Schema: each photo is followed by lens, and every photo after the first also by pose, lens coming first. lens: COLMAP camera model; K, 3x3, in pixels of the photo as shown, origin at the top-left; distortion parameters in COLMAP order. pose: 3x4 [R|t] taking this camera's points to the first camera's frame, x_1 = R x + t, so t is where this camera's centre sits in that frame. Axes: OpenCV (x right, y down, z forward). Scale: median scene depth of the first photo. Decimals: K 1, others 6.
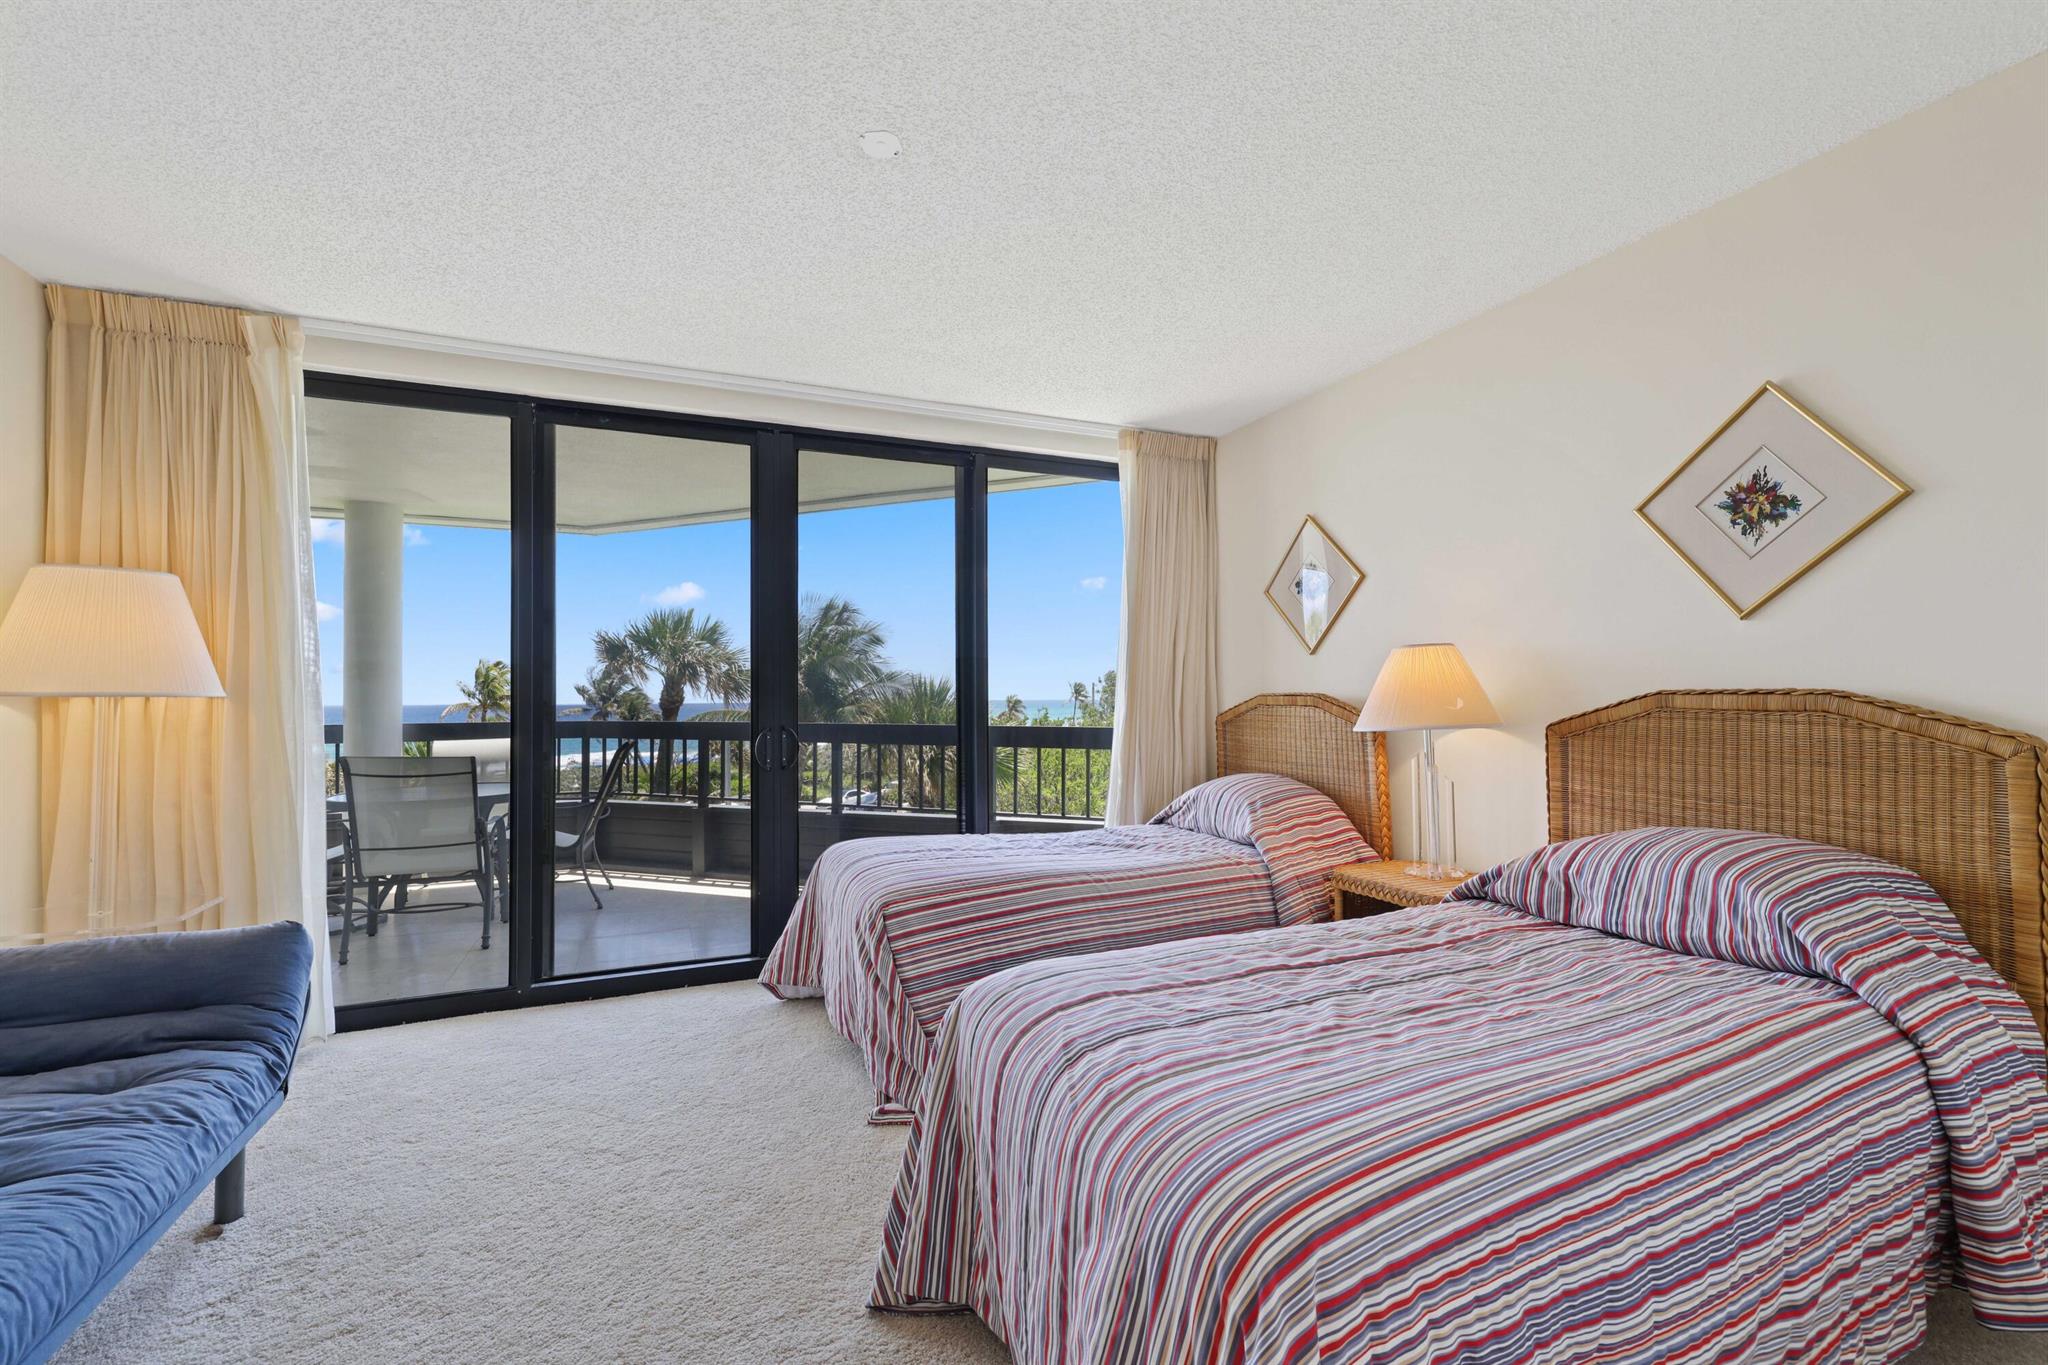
lens RADIAL K [[919.1, 0, 1033.6], [0, 919.1, 685.1], [0, 0, 1]] dist [0.004830, -0.000437]
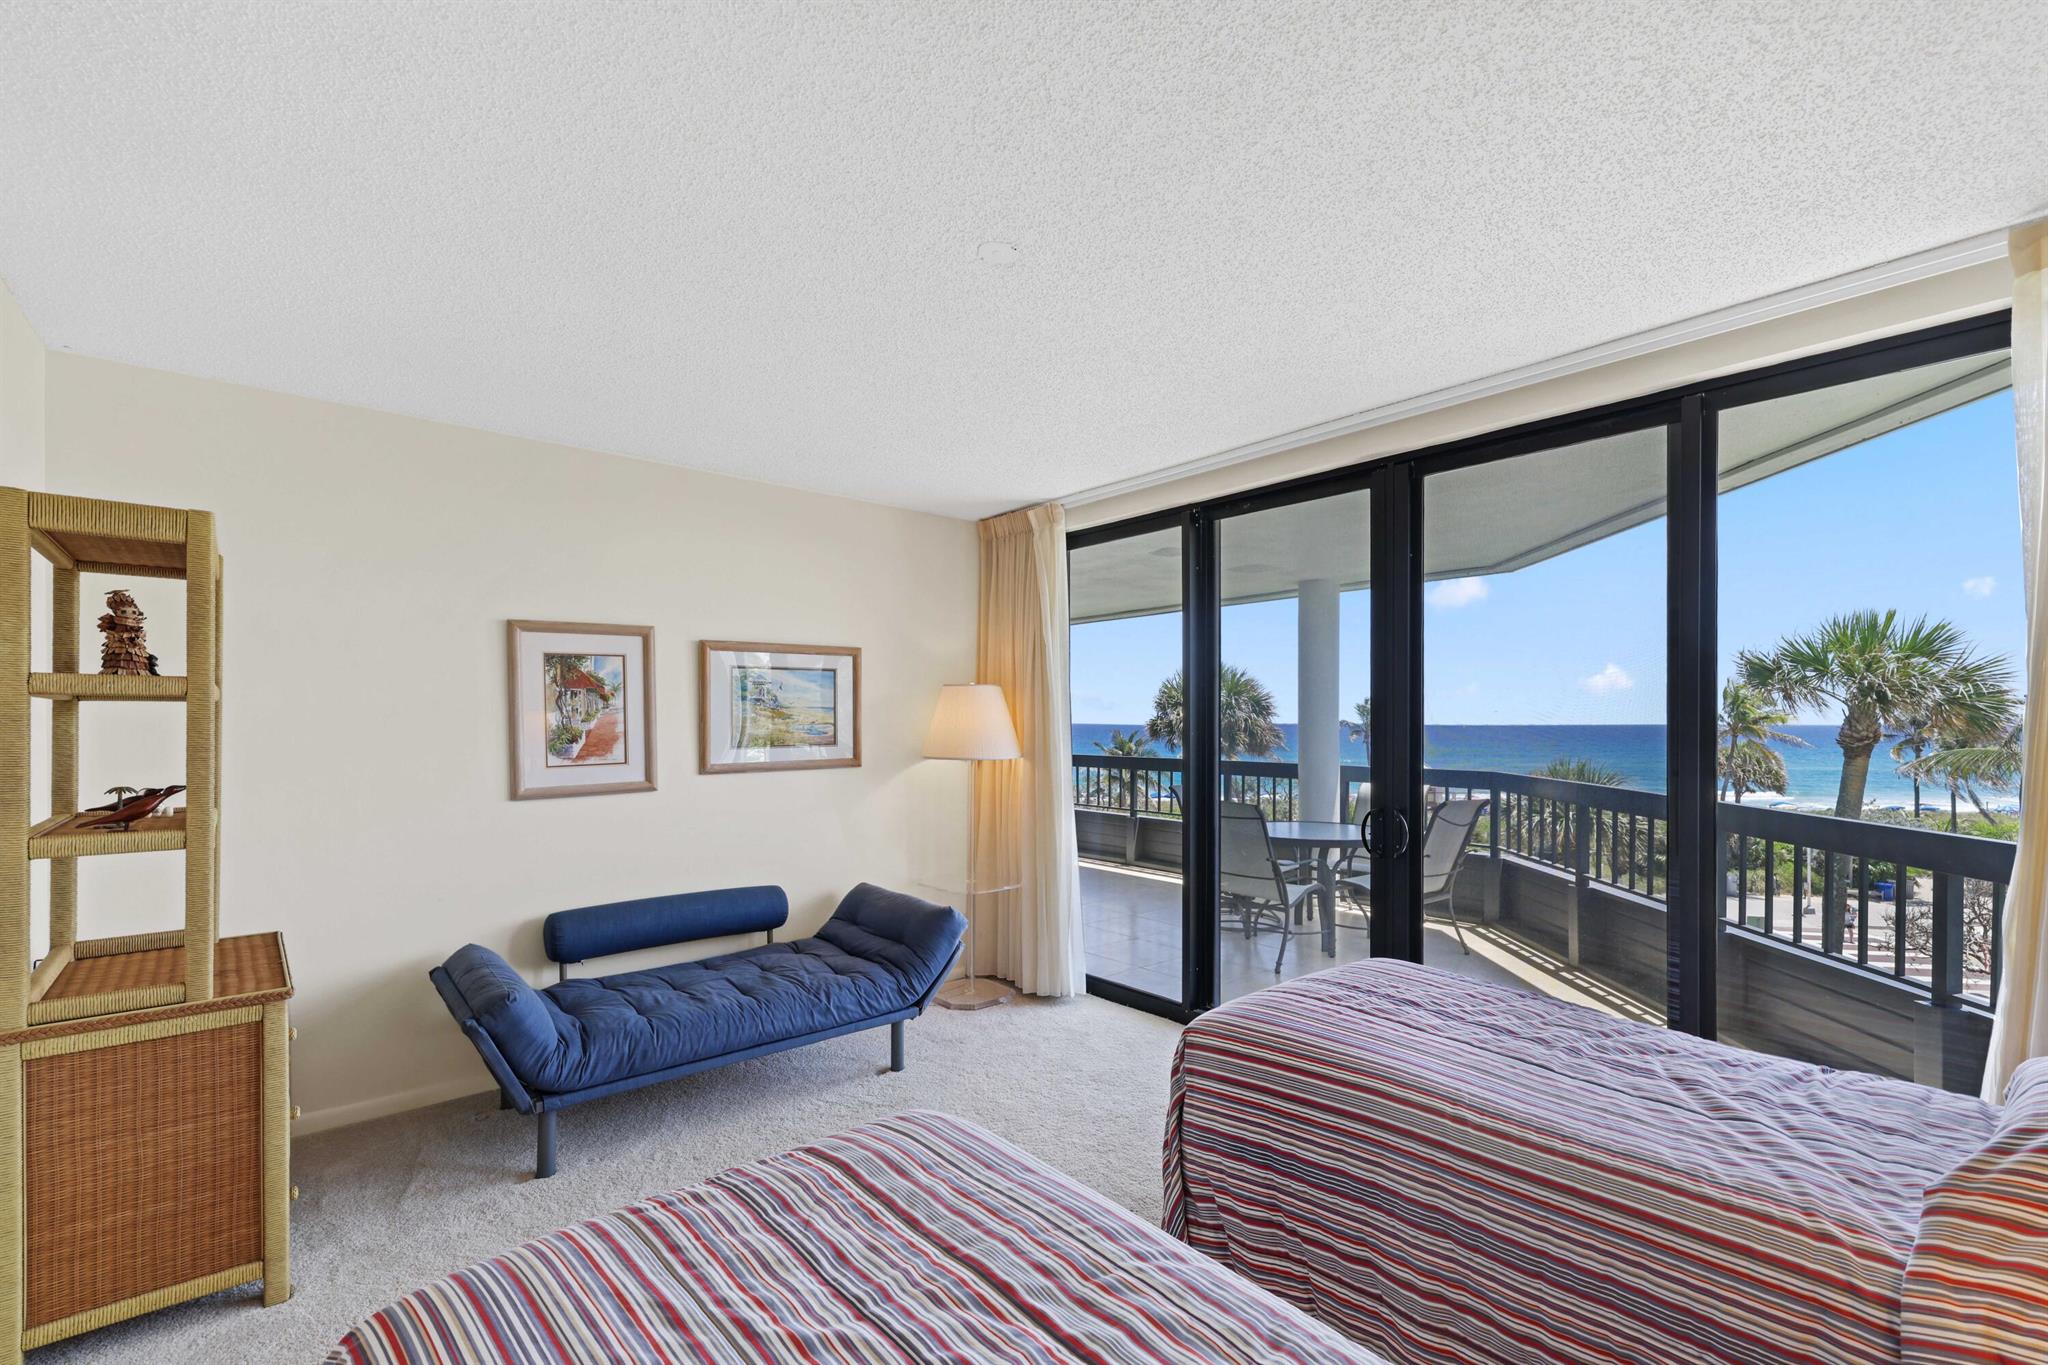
lens RADIAL K [[919.1, 0, 1016.5], [0, 919.1, 714.3], [0, 0, 1]] dist [0.004830, -0.000437]
pose [[0.241397, 0.004956, -0.970414, 0.560781], [0.016796, 0.999816, 0.009284, -0.066007], [0.970281, -0.018540, 0.241269, 0.531244]]
